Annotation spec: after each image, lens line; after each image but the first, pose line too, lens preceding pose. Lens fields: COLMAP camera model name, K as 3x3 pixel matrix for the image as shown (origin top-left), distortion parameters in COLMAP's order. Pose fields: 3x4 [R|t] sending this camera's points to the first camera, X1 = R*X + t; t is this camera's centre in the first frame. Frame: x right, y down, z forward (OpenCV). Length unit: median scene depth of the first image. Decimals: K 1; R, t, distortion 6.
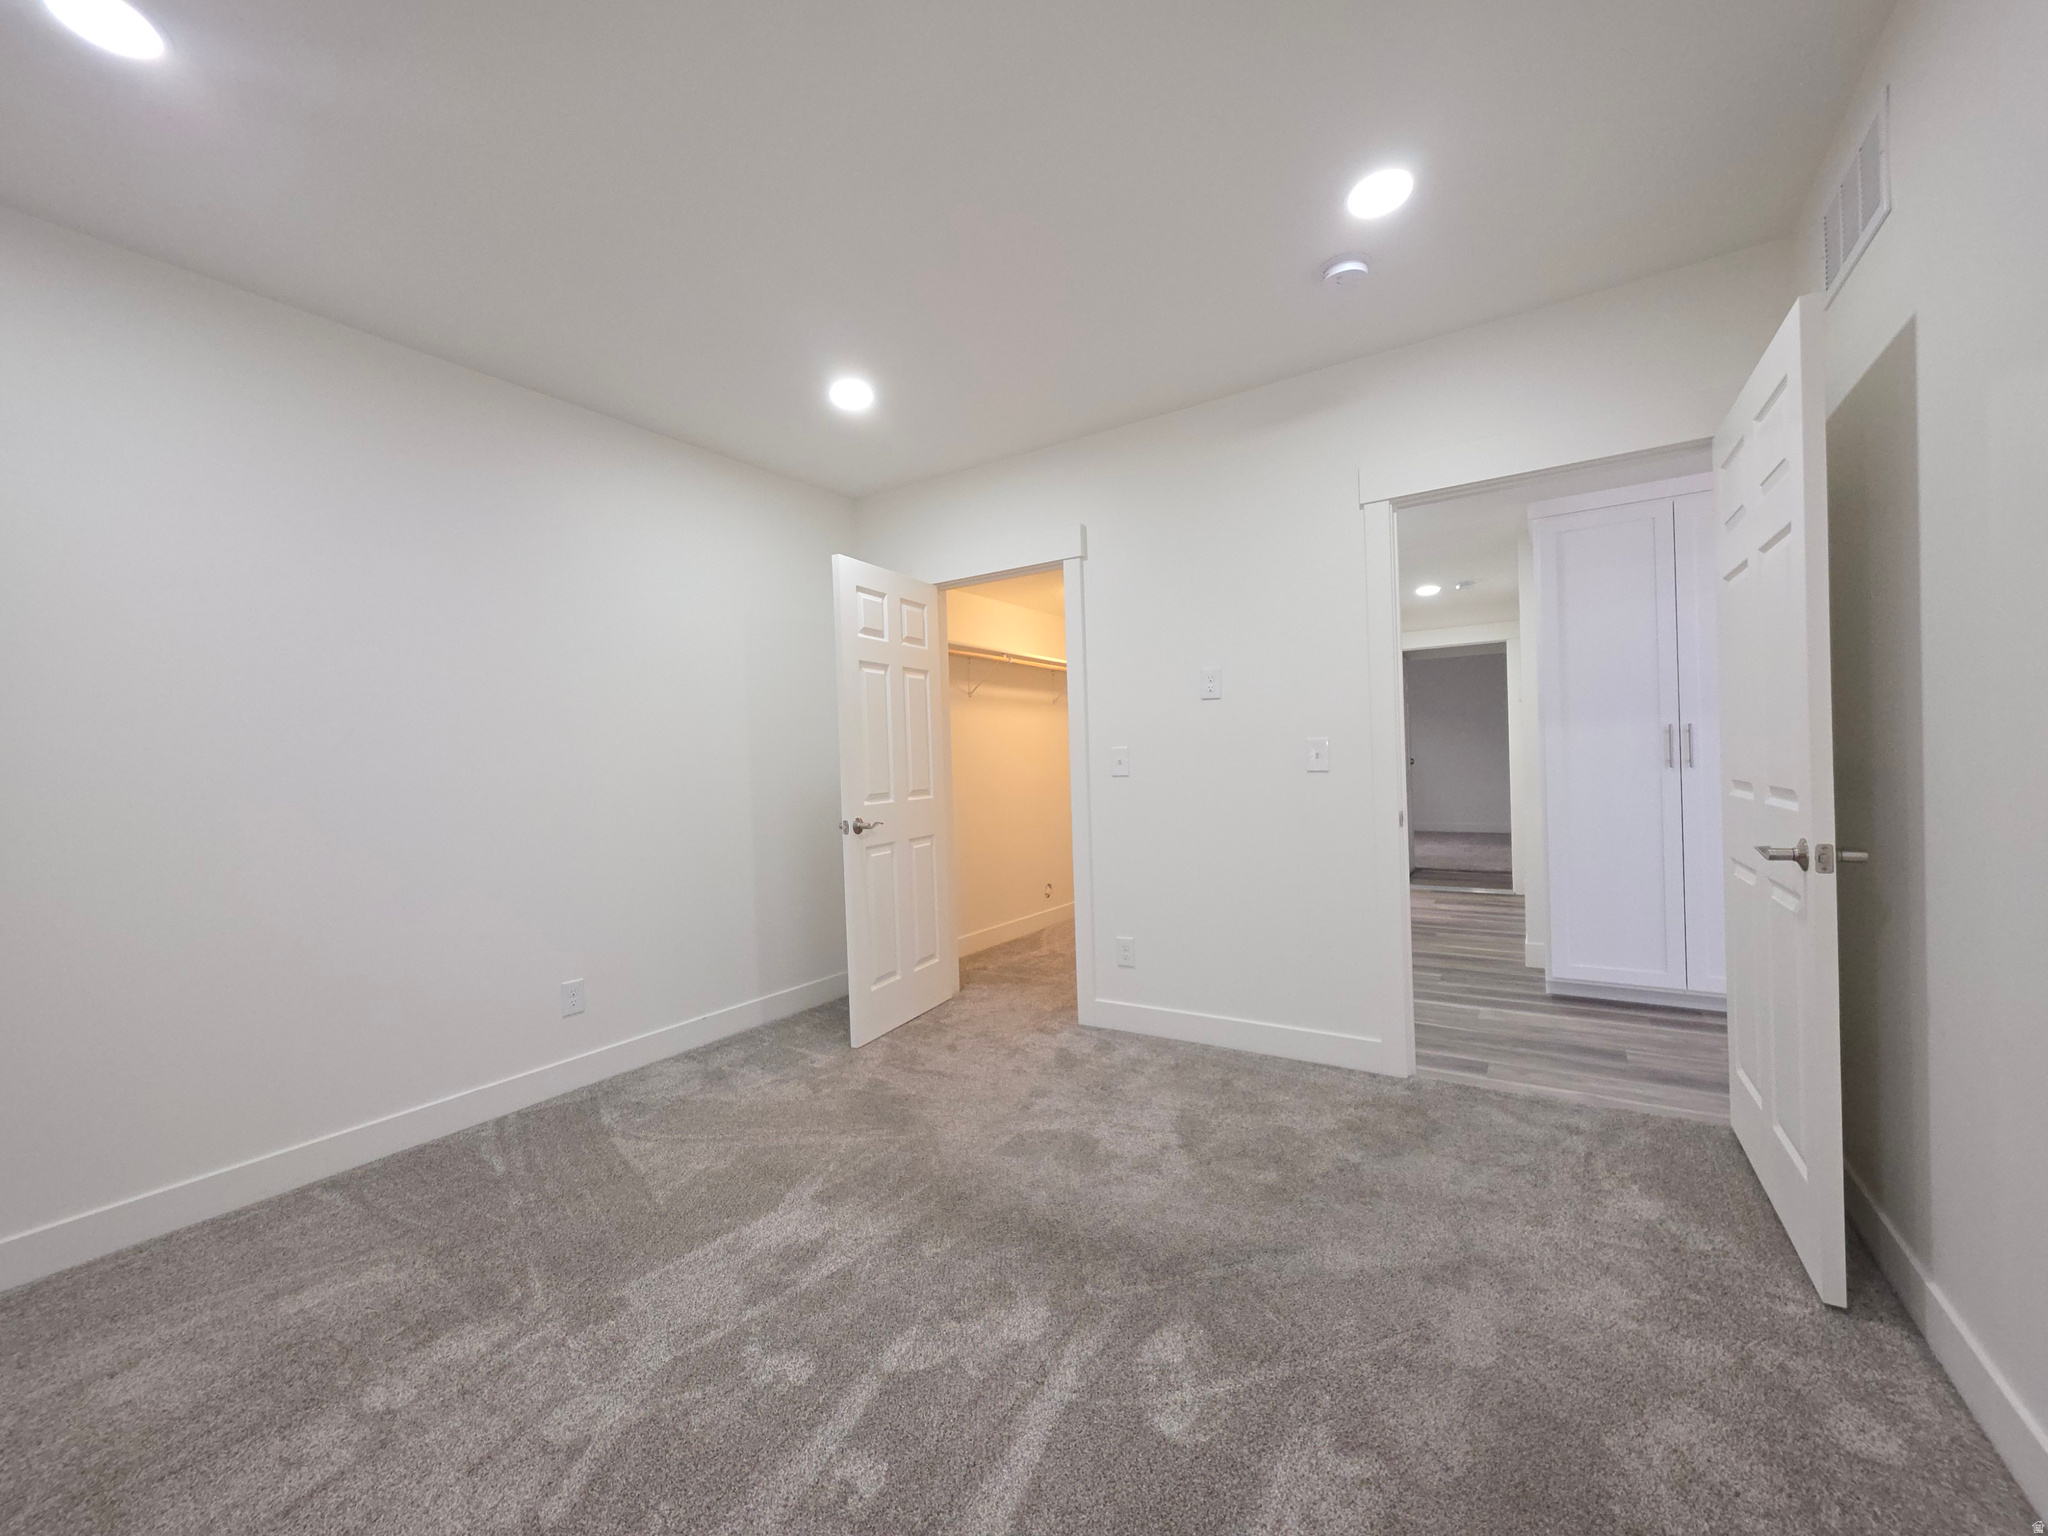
lens RADIAL K [[815.0, 0, 1025.7], [0, 815.0, 764.7], [0, 0, 1]] dist [-0.002504, 0.001493]
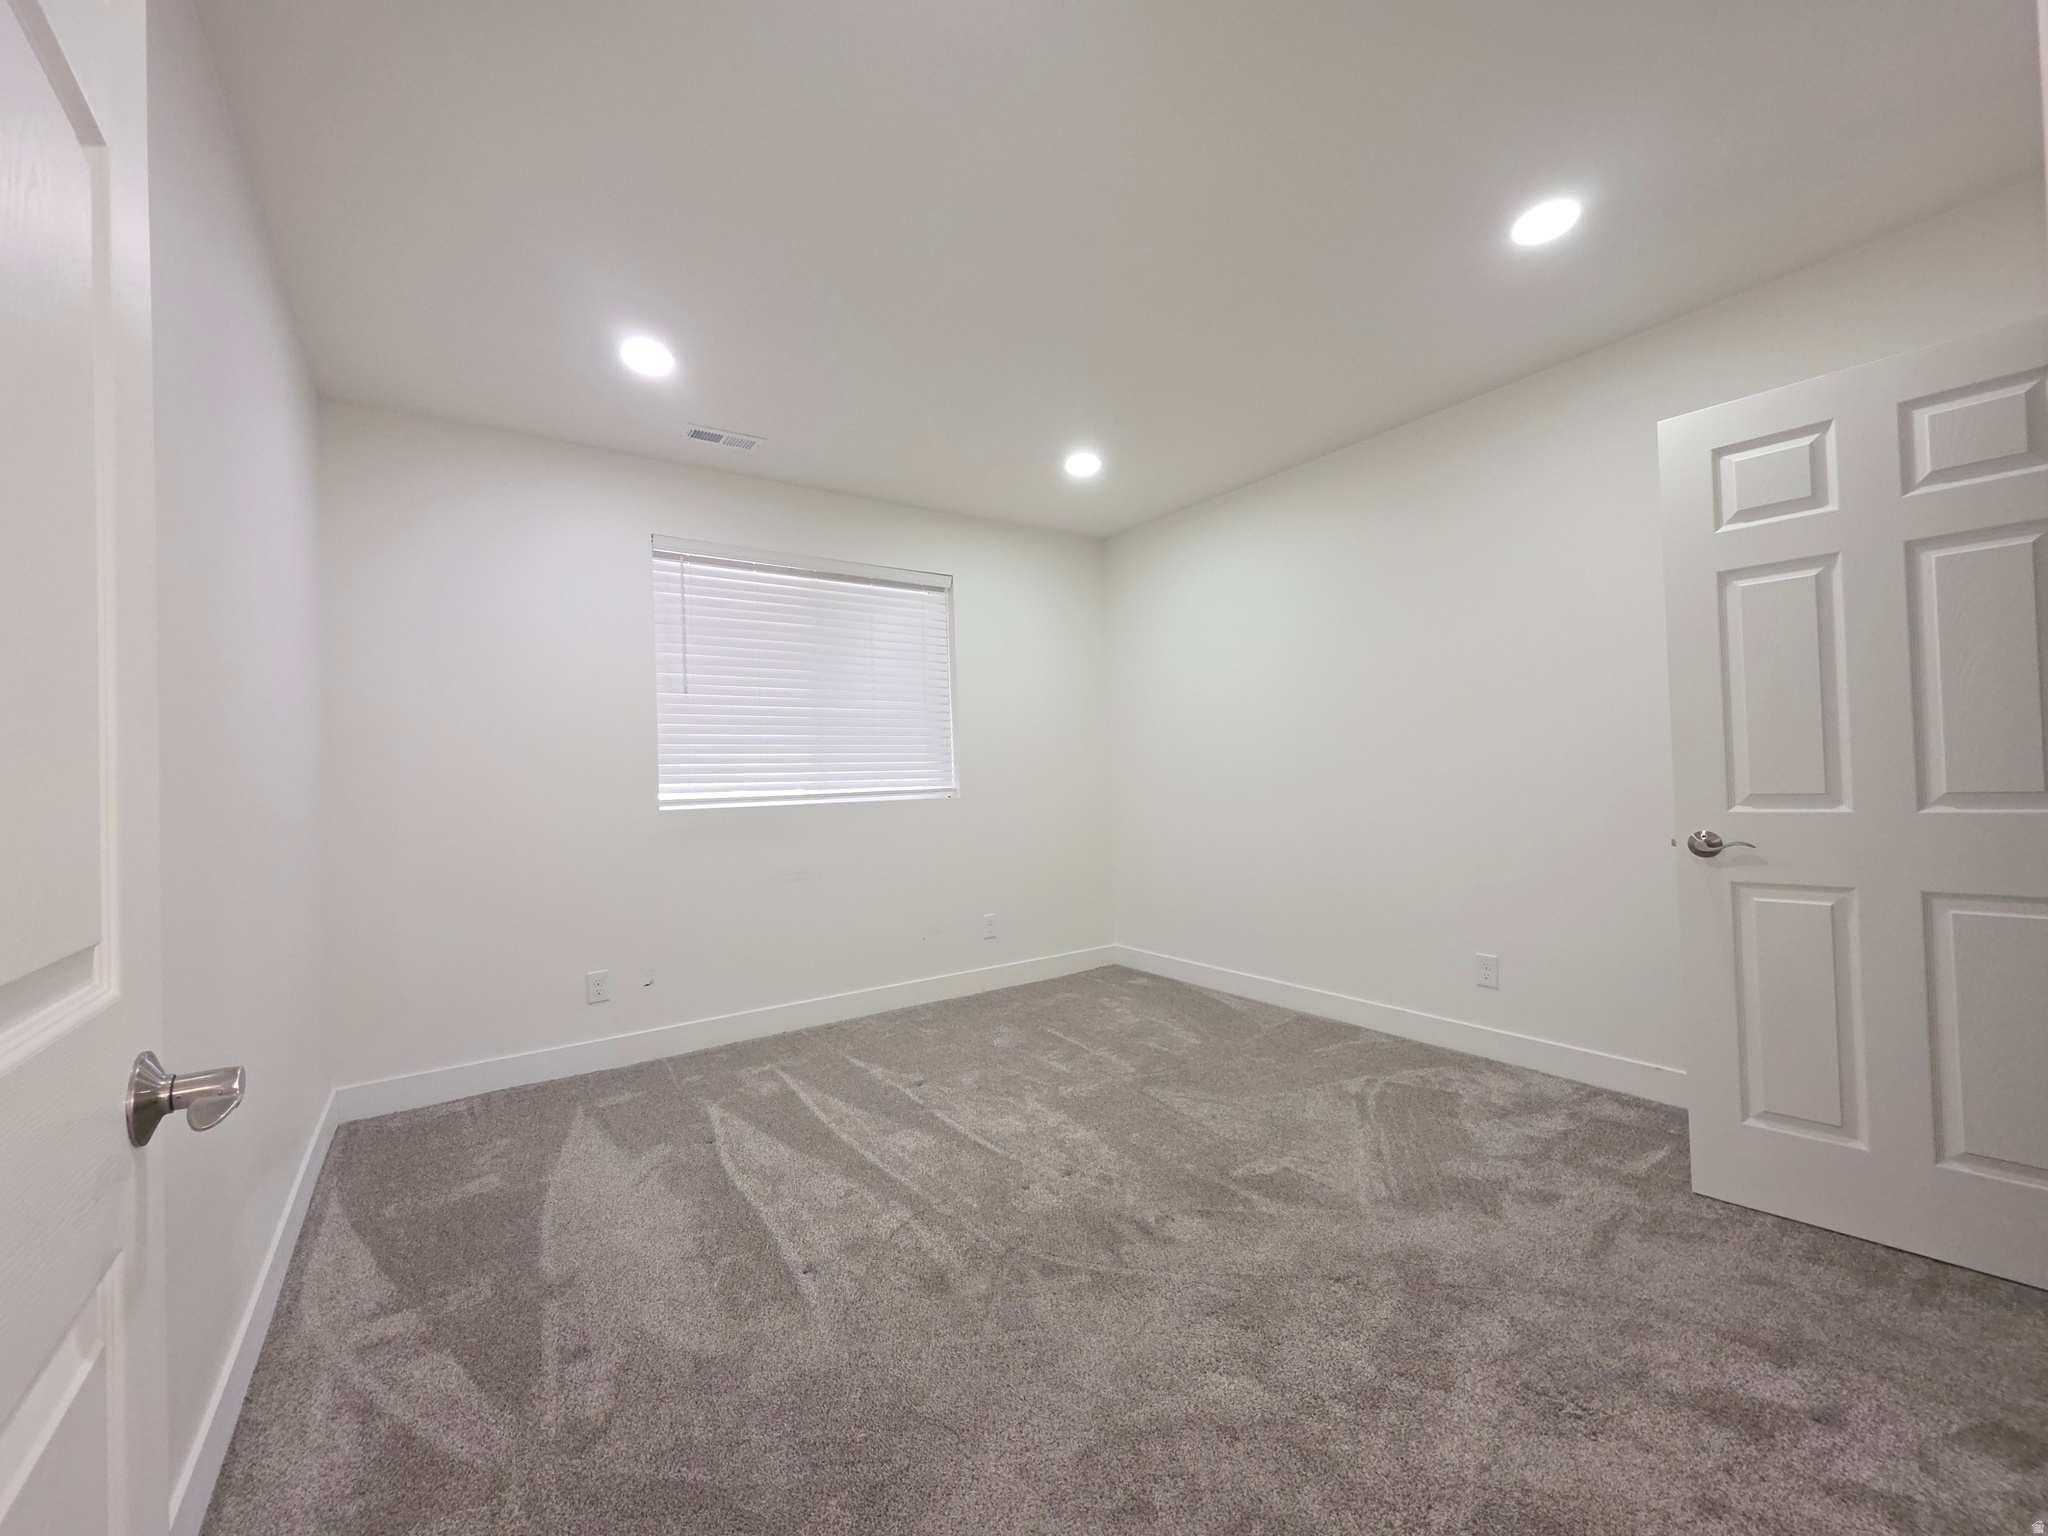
lens RADIAL K [[815.0, 0, 1025.6], [0, 815.0, 769.5], [0, 0, 1]] dist [-0.002504, 0.001493]
pose [[-0.375313, 0.025944, -0.926535, 0.599062], [0.037674, 0.999209, 0.012718, -0.008486], [0.926132, -0.030133, -0.375993, 0.808892]]
